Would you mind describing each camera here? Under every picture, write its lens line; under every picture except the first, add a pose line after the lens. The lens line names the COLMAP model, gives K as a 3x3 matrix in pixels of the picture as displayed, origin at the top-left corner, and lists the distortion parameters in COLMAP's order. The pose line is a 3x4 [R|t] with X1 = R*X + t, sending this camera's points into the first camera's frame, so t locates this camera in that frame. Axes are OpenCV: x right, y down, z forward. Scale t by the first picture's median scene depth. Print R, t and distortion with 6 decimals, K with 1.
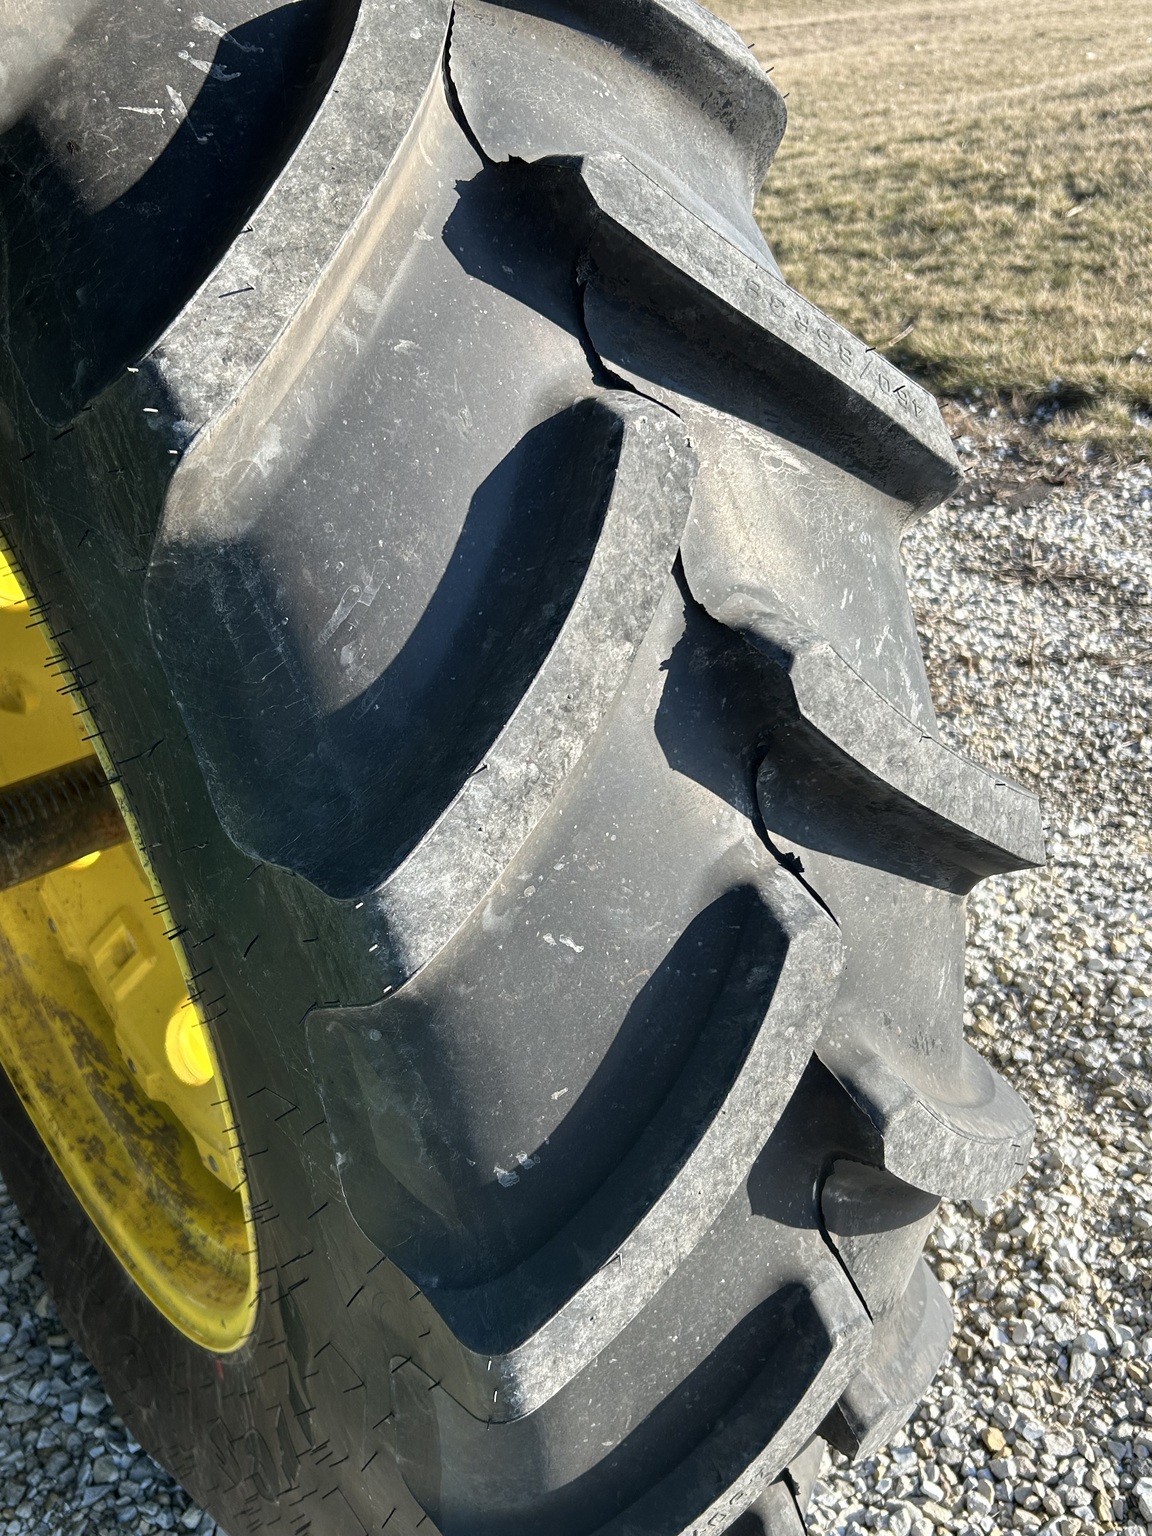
lens RADIAL K [[1369.2, 0, 576.0], [0, 1369.2, 768.0], [0, 0, 1]] dist [0.152606, -0.358472]
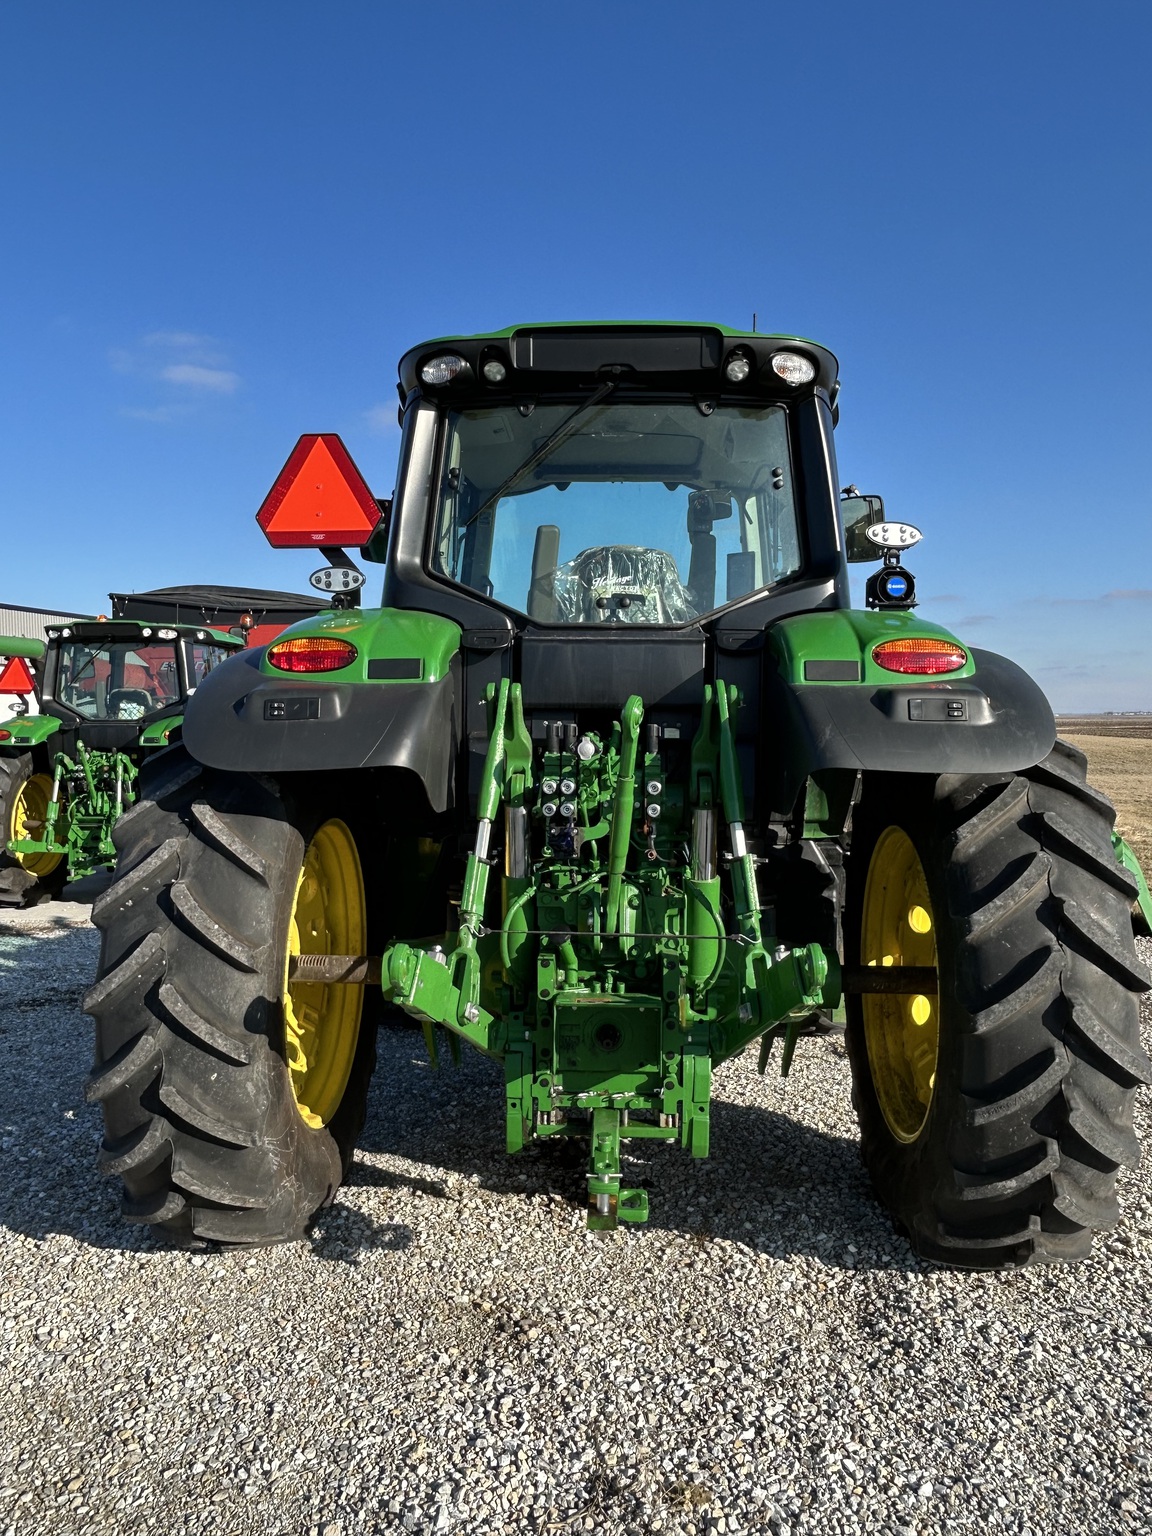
lens RADIAL K [[1369.2, 0, 576.0], [0, 1369.2, 768.0], [0, 0, 1]] dist [0.152606, -0.358472]
pose [[0.784128, 0.085975, -0.614614, 1.992277], [-0.351319, 0.877885, -0.325411, 1.926770], [0.511584, 0.471090, 0.718580, -4.154494]]
